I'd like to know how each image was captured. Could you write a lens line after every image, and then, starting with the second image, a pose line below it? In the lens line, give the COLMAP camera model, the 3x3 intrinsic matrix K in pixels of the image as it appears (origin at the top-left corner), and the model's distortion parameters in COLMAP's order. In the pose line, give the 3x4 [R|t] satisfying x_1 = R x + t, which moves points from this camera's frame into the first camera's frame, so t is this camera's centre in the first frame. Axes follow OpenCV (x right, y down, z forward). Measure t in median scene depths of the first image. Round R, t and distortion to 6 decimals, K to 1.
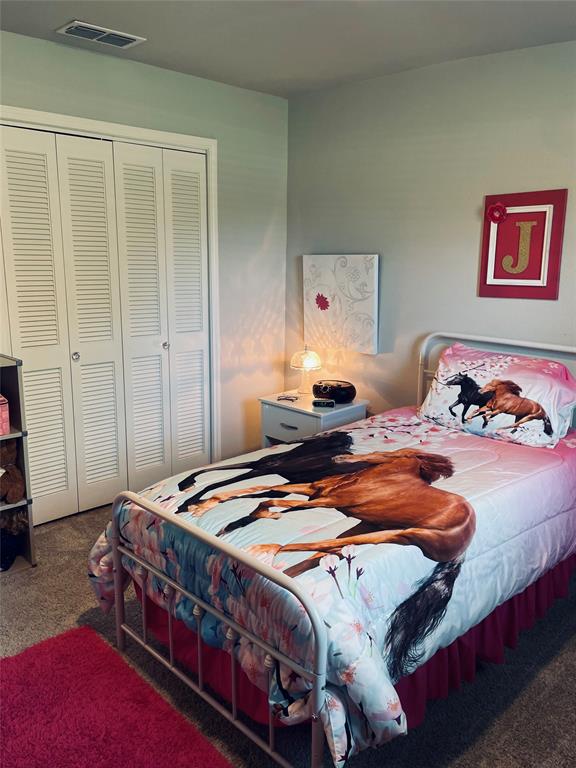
lens RADIAL K [[593.2, 0, 288.0], [0, 593.2, 384.0], [0, 0, 1]] dist [0.096382, -0.131929]
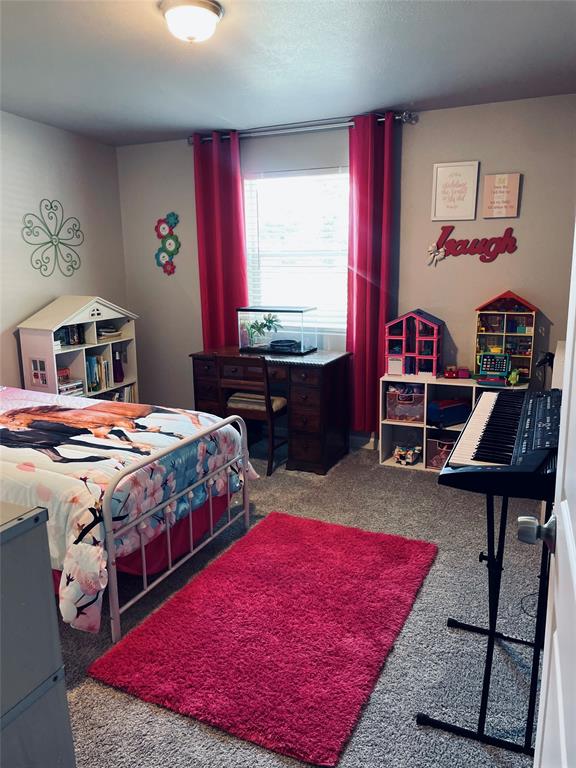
lens RADIAL K [[593.2, 0, 288.0], [0, 593.2, 384.0], [0, 0, 1]] dist [0.096382, -0.131929]
pose [[-0.366293, -0.184272, 0.912071, -1.399124], [0.205655, 0.939923, 0.272491, -0.205261], [-0.907489, 0.287383, -0.306390, 1.068451]]
